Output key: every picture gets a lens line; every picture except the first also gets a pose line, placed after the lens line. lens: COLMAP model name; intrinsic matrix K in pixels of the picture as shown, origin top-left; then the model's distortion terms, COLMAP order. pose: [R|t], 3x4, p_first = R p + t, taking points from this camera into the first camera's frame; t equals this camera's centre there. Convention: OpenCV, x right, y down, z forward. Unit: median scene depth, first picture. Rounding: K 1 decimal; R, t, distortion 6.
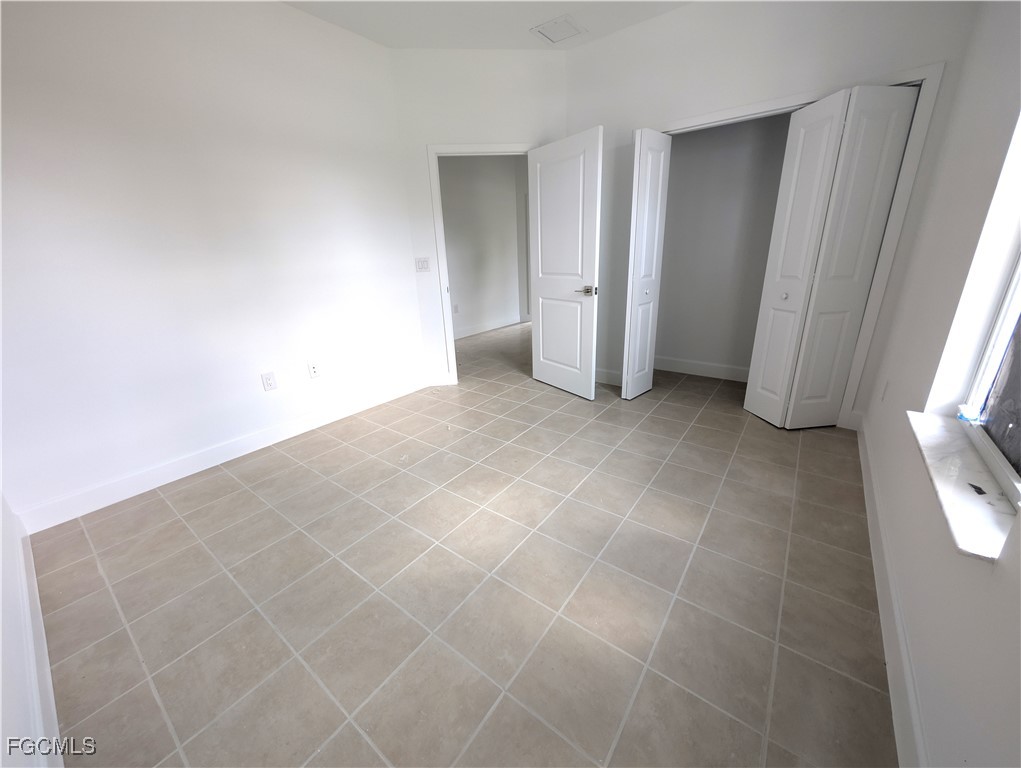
lens RADIAL K [[390.5, 0, 510.5], [0, 390.5, 384.0], [0, 0, 1]] dist [0.001359, 0.000041]
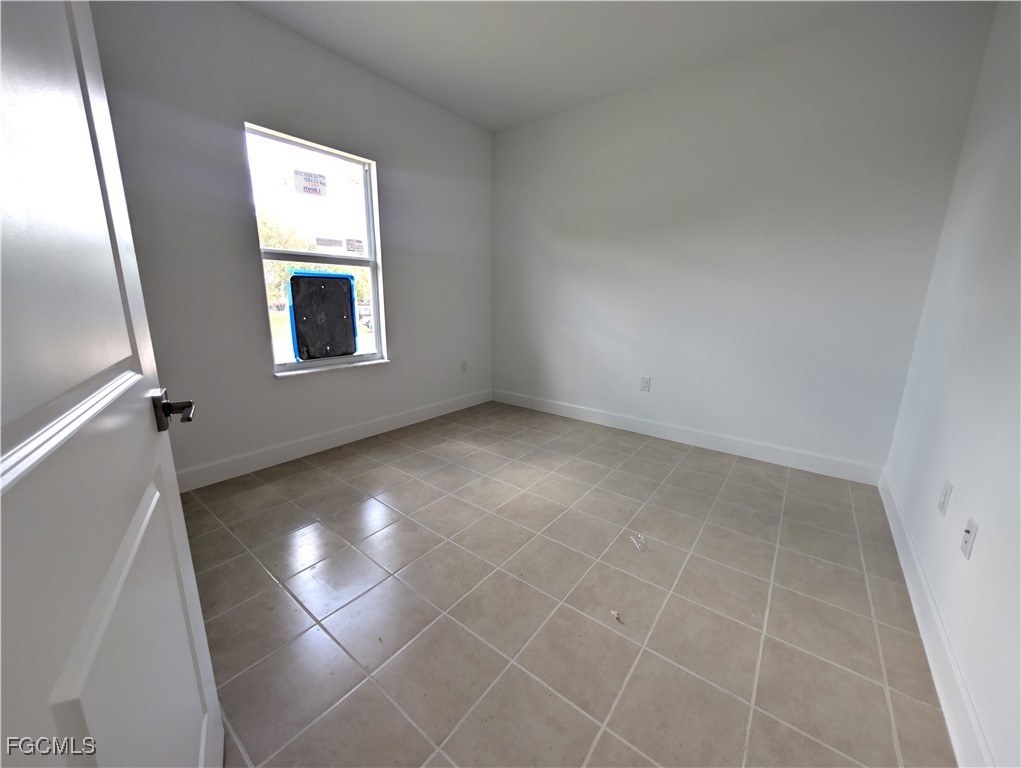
lens RADIAL K [[390.5, 0, 510.5], [0, 390.5, 384.0], [0, 0, 1]] dist [0.001359, 0.000041]
pose [[-0.999489, 0.026505, 0.017841, -0.060553], [0.031921, 0.852107, 0.522392, -0.586528], [-0.001356, 0.522695, -0.852519, 1.858840]]
